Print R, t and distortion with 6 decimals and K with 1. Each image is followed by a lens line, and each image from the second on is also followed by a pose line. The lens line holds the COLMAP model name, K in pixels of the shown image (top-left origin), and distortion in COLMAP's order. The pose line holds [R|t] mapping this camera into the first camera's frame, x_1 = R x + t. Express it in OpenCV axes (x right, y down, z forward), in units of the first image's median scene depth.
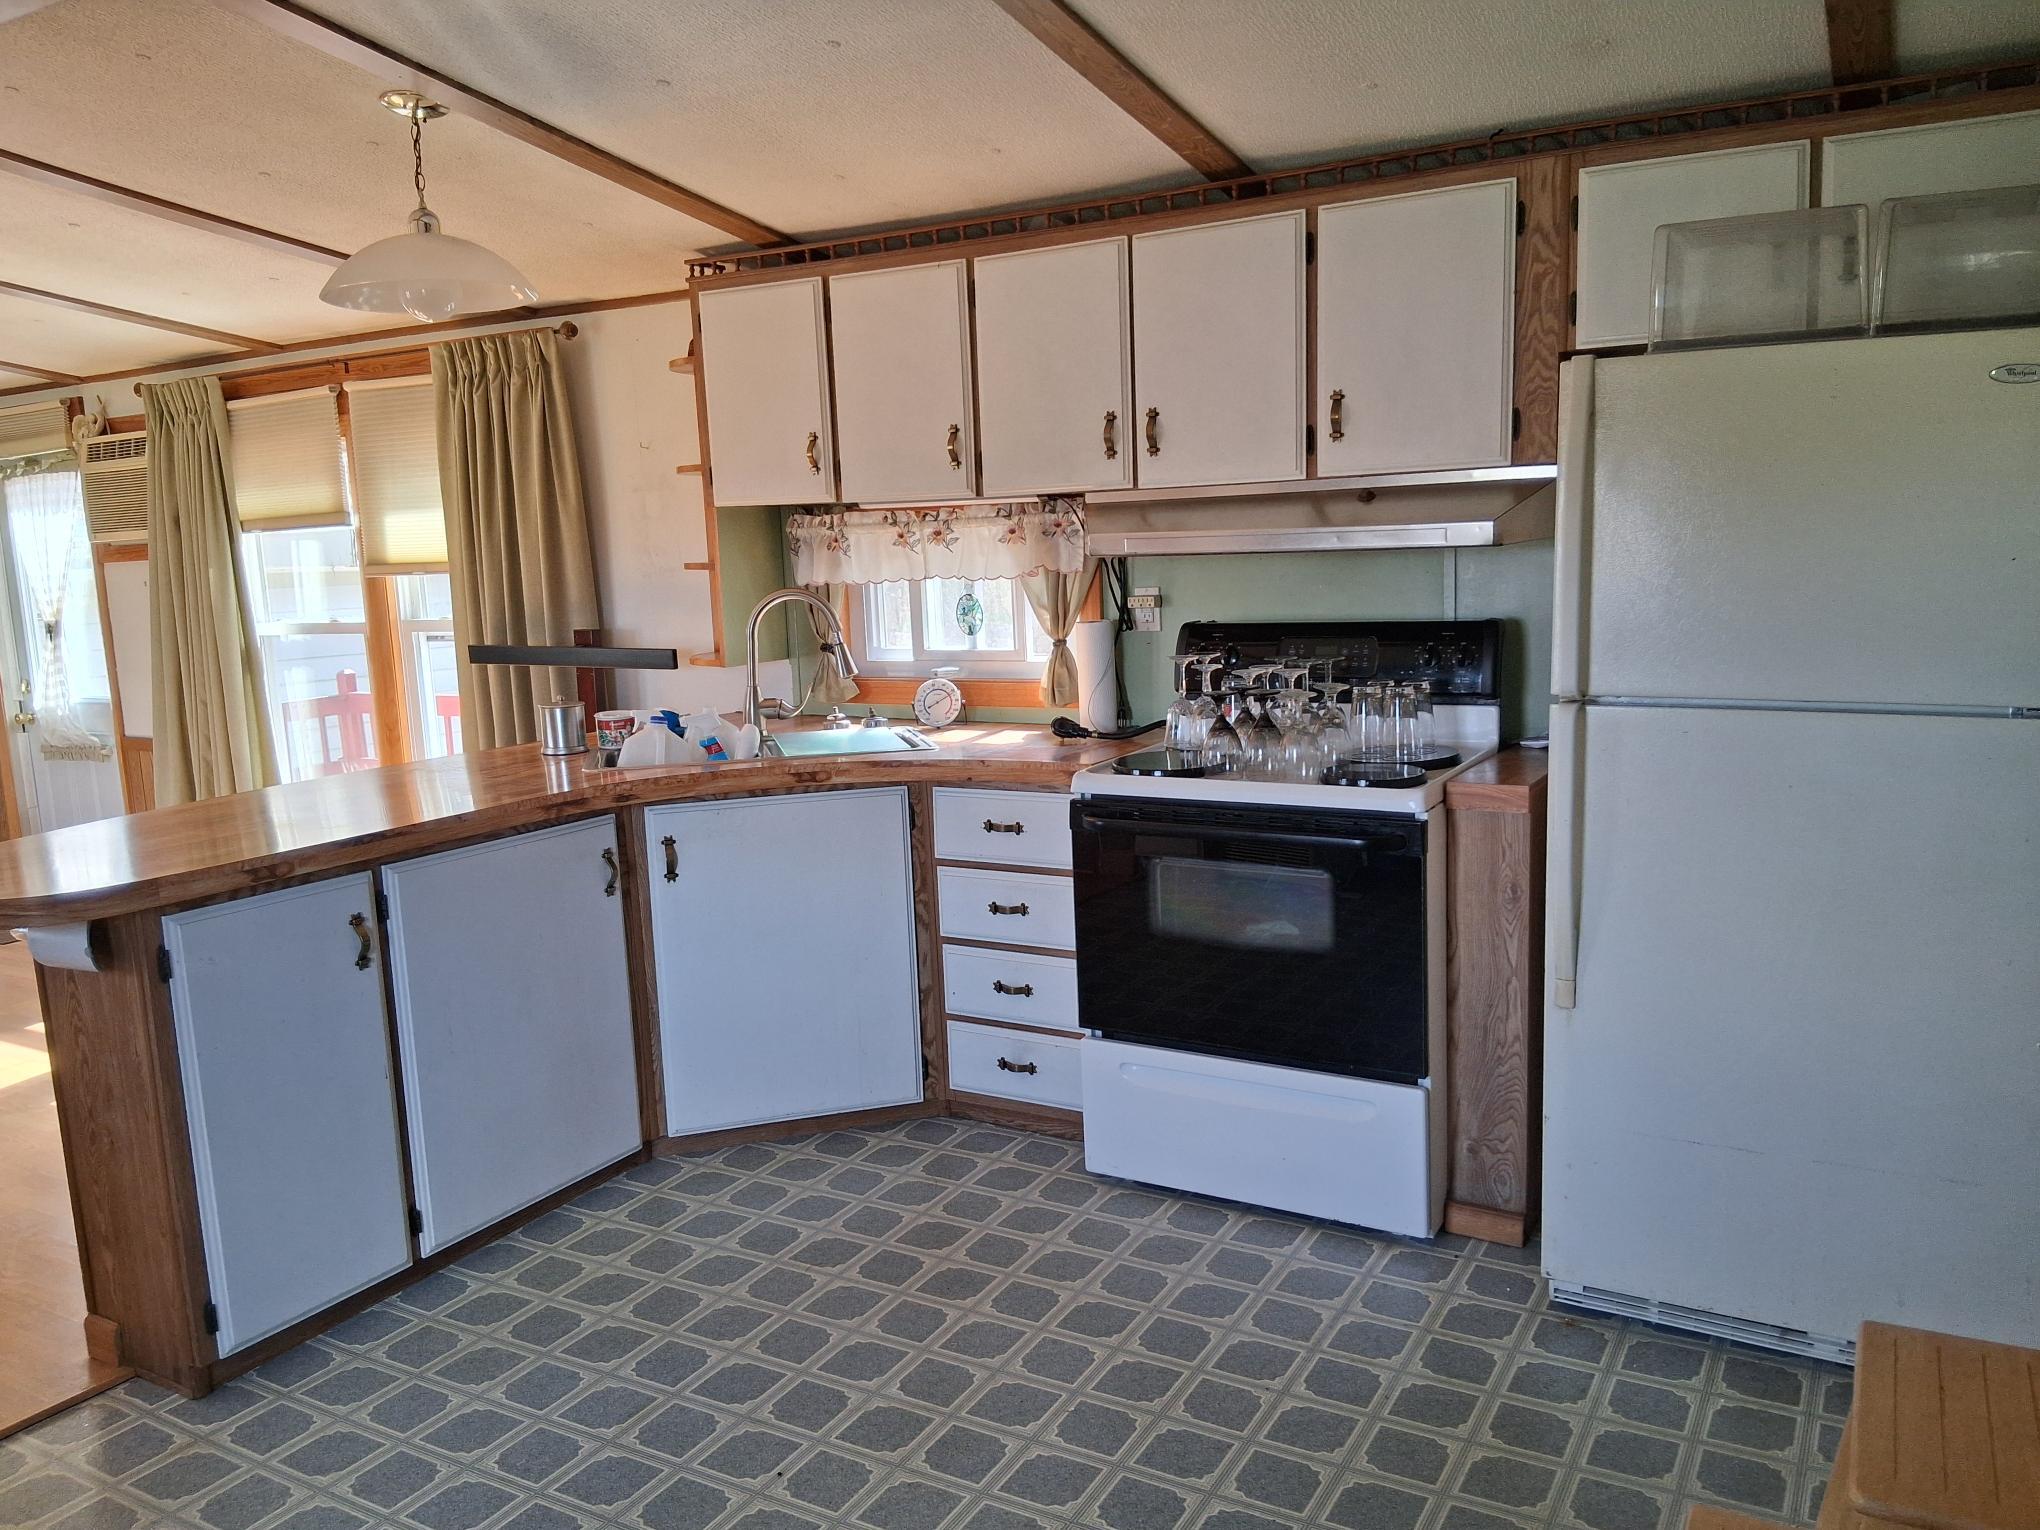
lens RADIAL K [[1531.4, 0, 1020.0], [0, 1531.4, 765.0], [0, 0, 1]] dist [0.131039, -0.229160]
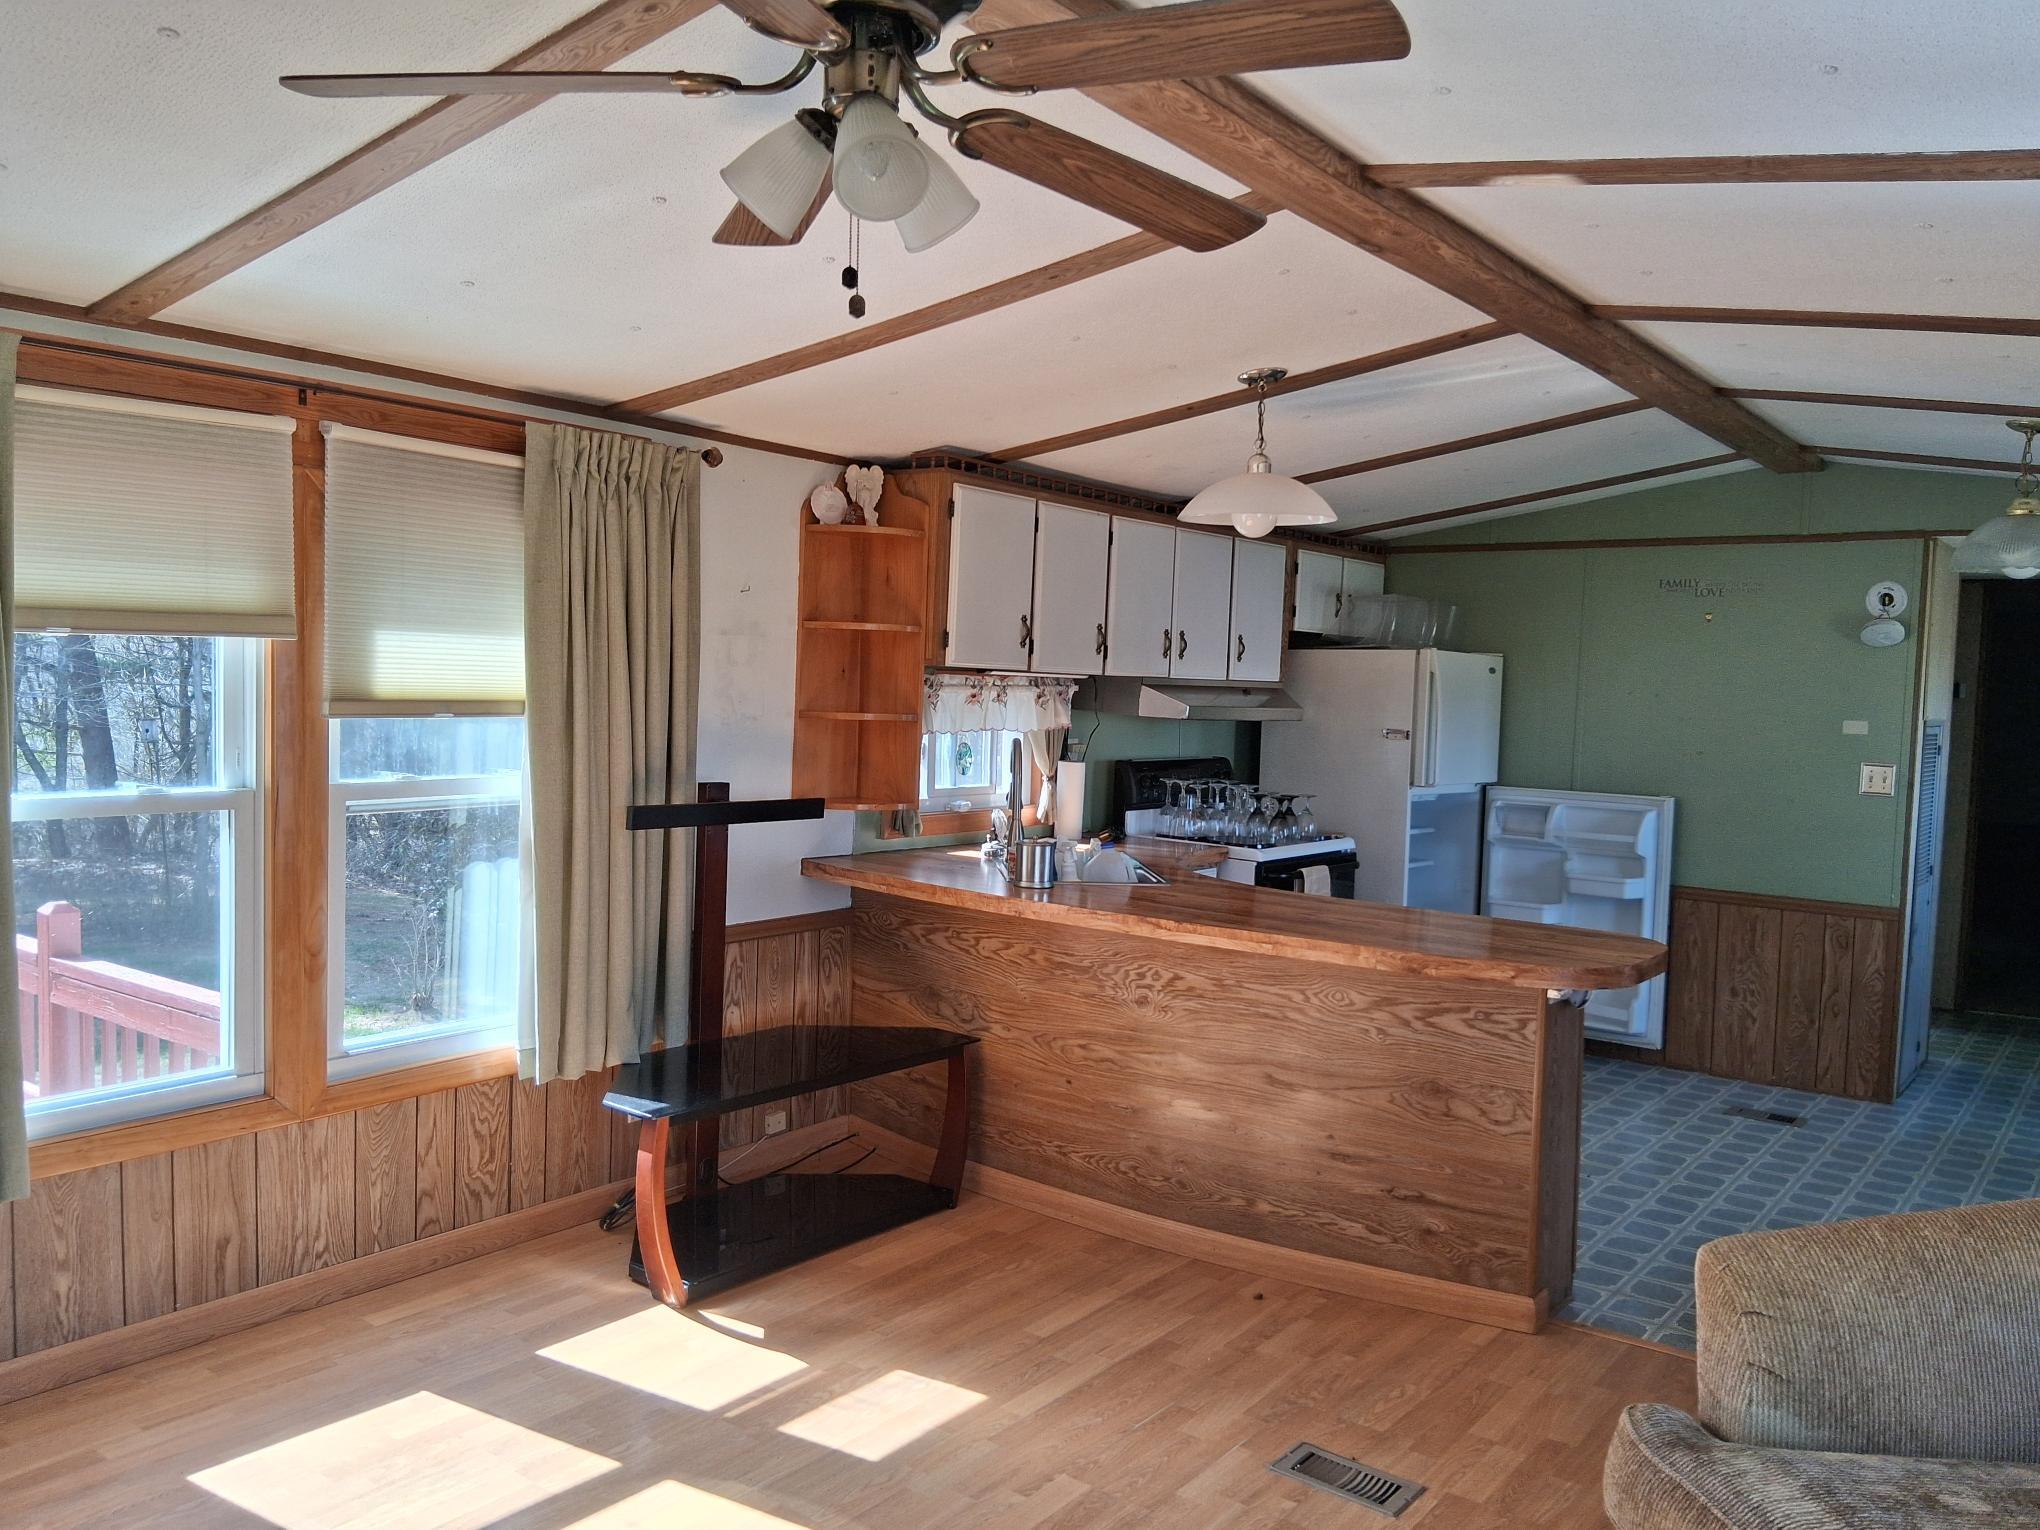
lens RADIAL K [[1531.4, 0, 1020.0], [0, 1531.4, 765.0], [0, 0, 1]] dist [0.131039, -0.229160]
pose [[0.138782, -0.008386, 0.990287, -1.337265], [0.117454, 0.993046, -0.008051, -0.081601], [-0.983333, 0.117430, 0.138802, 0.822406]]
